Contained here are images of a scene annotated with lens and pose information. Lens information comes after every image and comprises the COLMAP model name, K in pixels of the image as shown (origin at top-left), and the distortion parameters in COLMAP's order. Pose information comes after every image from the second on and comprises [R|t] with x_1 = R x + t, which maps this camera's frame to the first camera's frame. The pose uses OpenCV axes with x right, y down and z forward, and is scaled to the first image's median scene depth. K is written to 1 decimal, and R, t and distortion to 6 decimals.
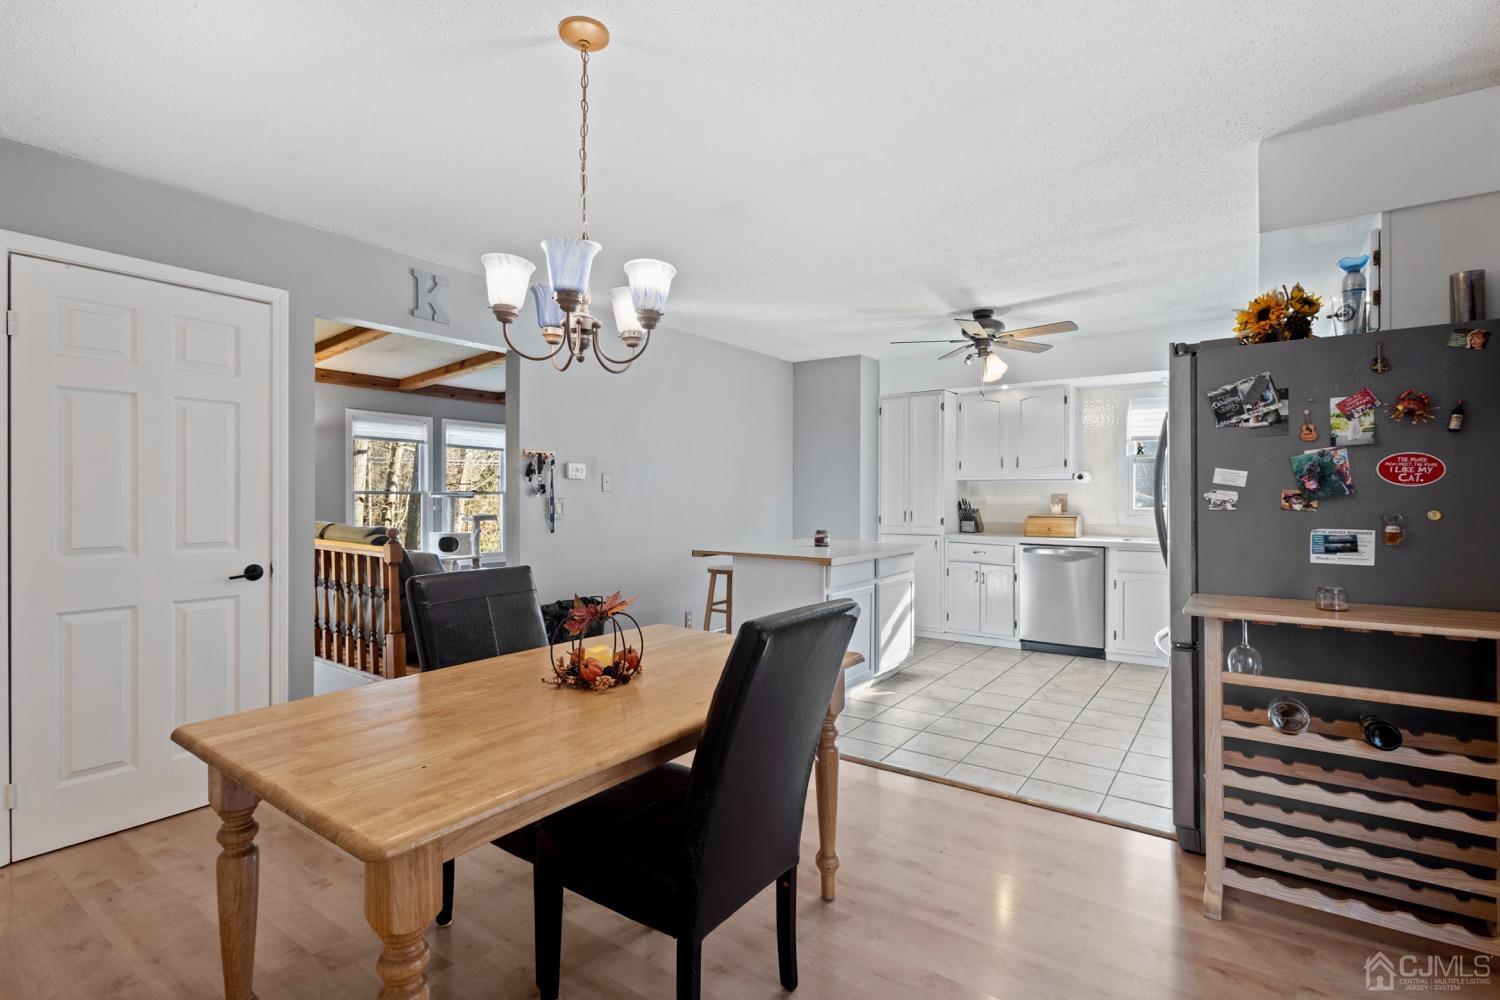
lens RADIAL K [[714.0, 0, 752.7], [0, 714.0, 498.2], [0, 0, 1]] dist [0.009910, 0.002344]
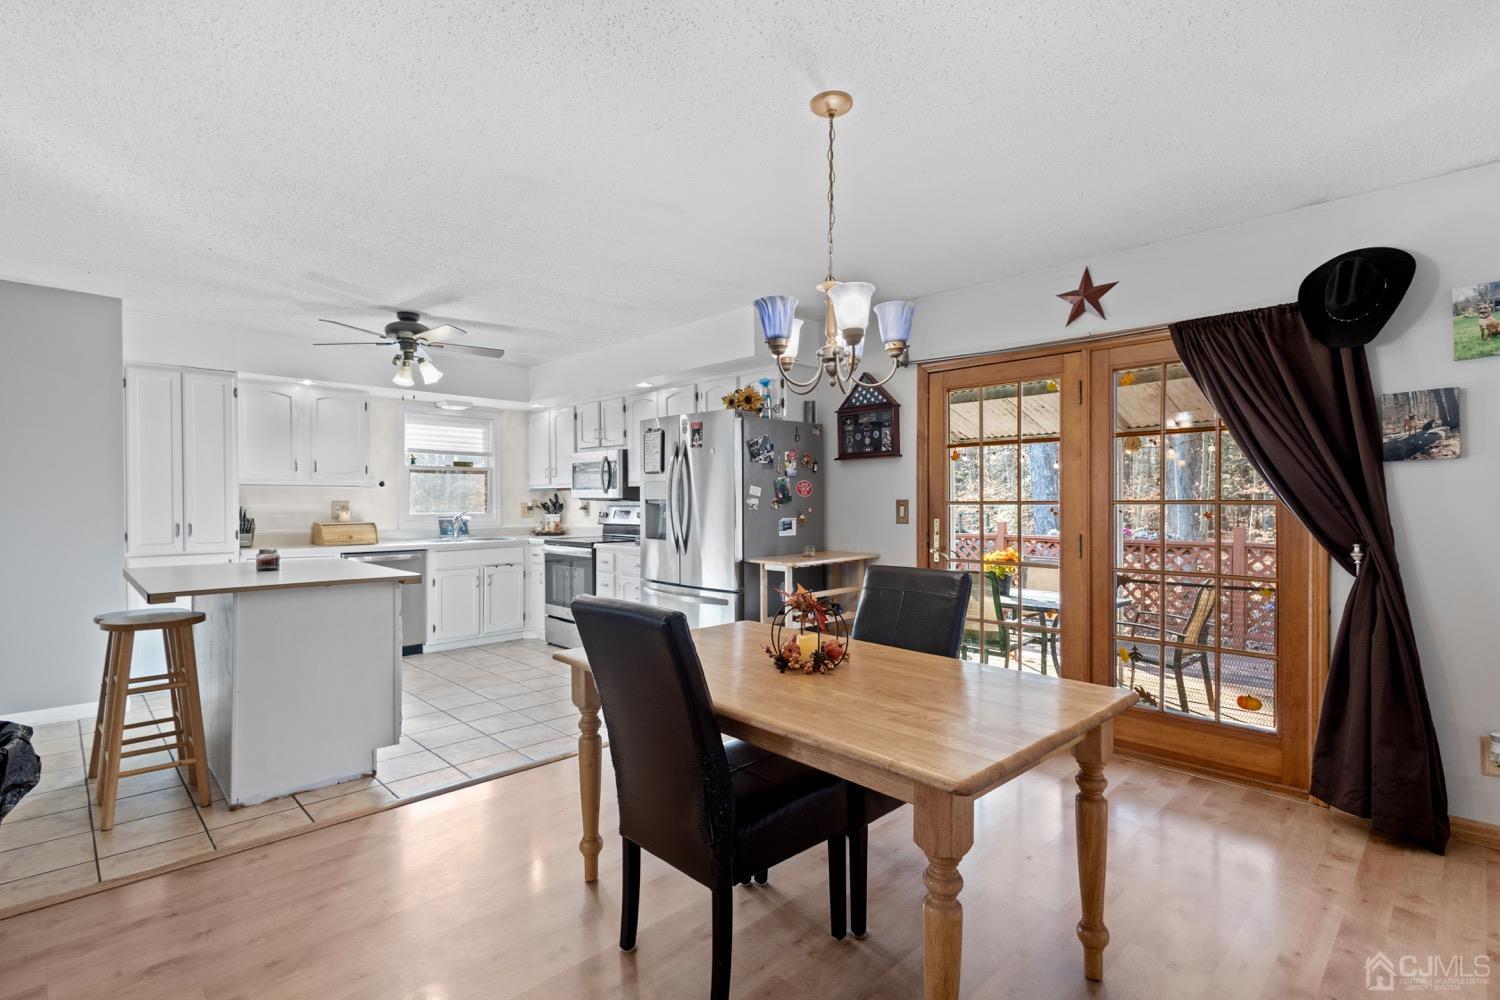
lens RADIAL K [[714.0, 0, 745.8], [0, 714.0, 505.7], [0, 0, 1]] dist [0.009910, 0.002344]
pose [[0.176259, -0.007496, 0.984315, -0.579050], [0.006711, 0.999957, 0.006413, -0.002080], [-0.984321, 0.005475, 0.176301, 0.385731]]
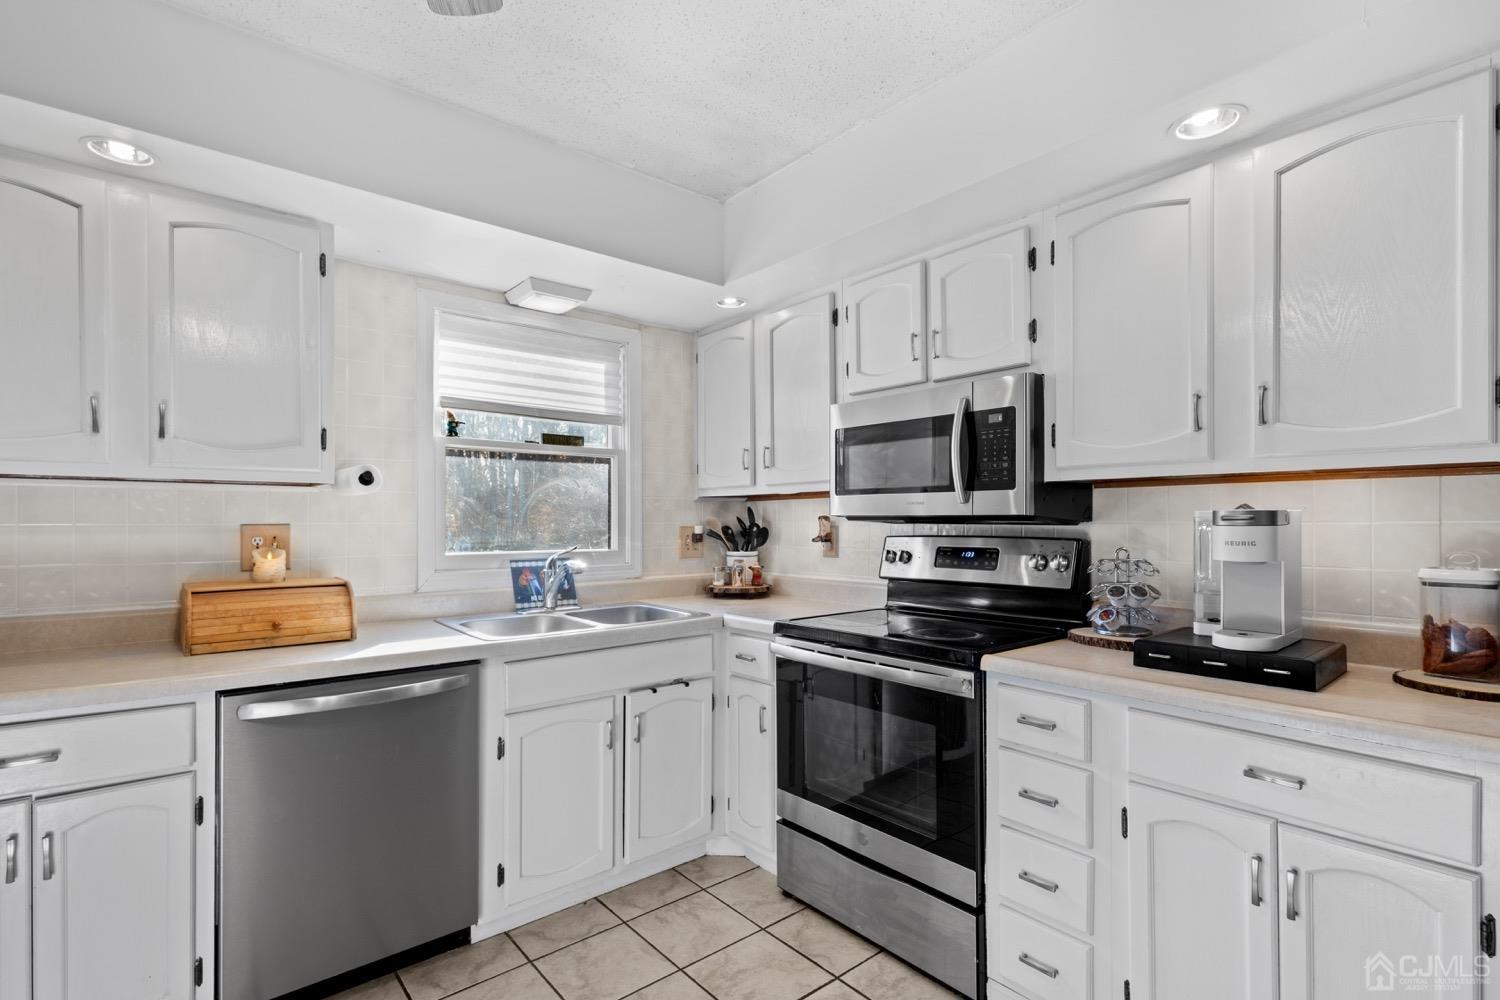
lens RADIAL K [[714.0, 0, 735.0], [0, 714.0, 517.6], [0, 0, 1]] dist [0.009910, 0.002344]
pose [[0.259917, 0.003201, 0.965626, 0.177724], [0.007093, 0.999961, -0.005224, -0.006784], [-0.965605, 0.008207, 0.259884, 0.896844]]
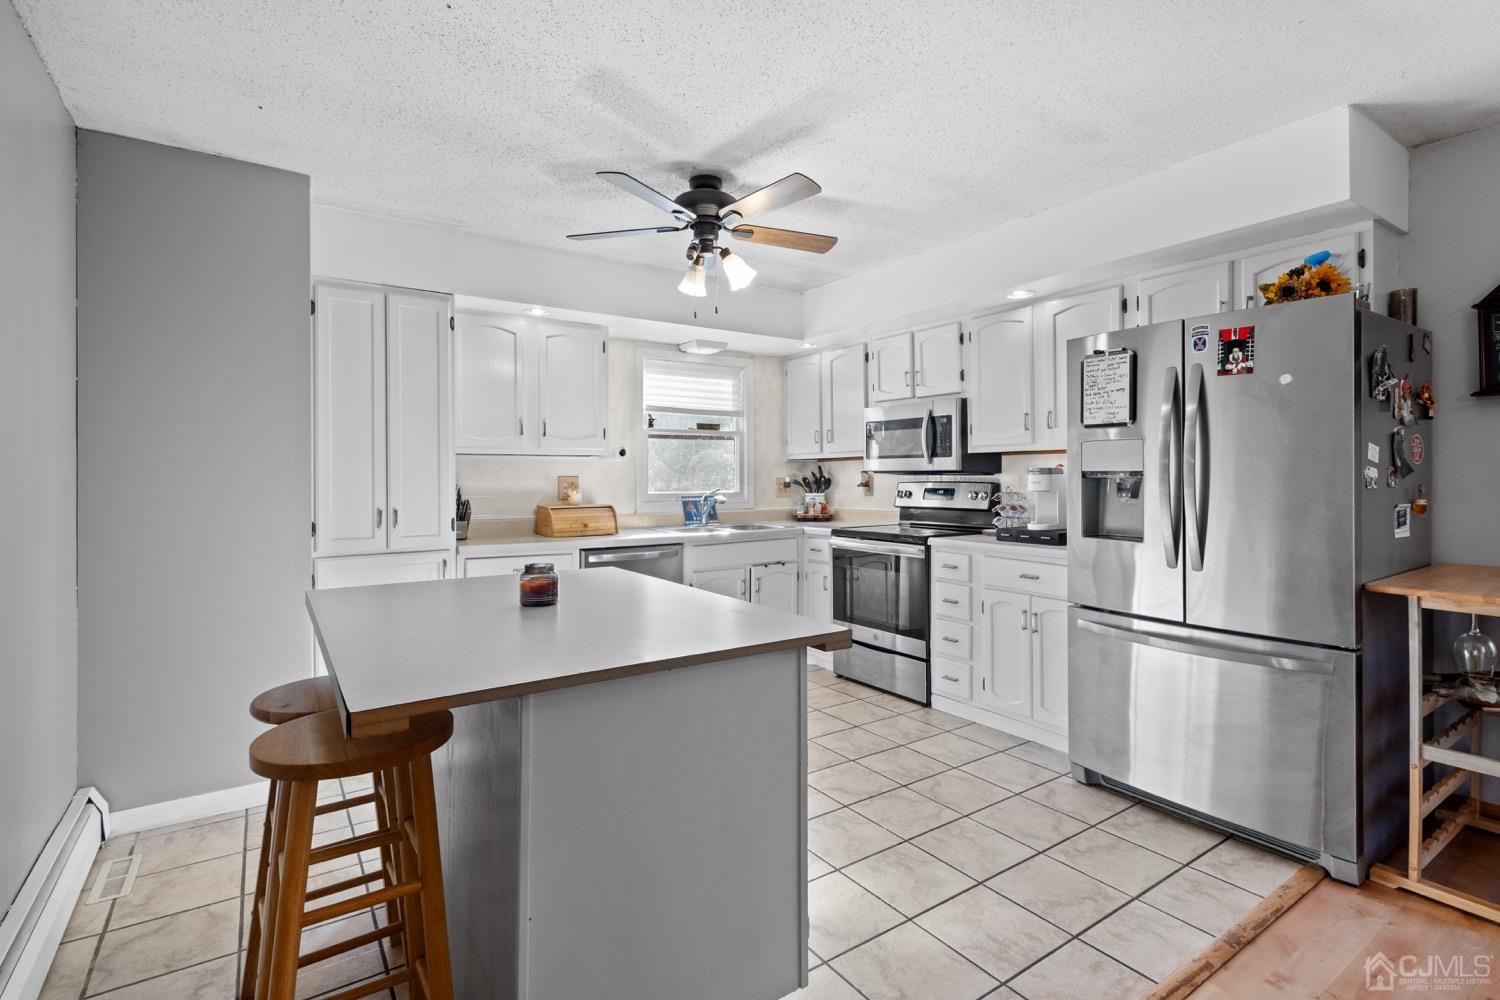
lens RADIAL K [[714.0, 0, 754.3], [0, 714.0, 474.1], [0, 0, 1]] dist [0.009910, 0.002344]
pose [[0.339562, -0.000271, 0.940583, -0.253905], [0.010540, 0.999938, -0.003517, -0.003919], [-0.940524, 0.011108, 0.339544, 0.774453]]
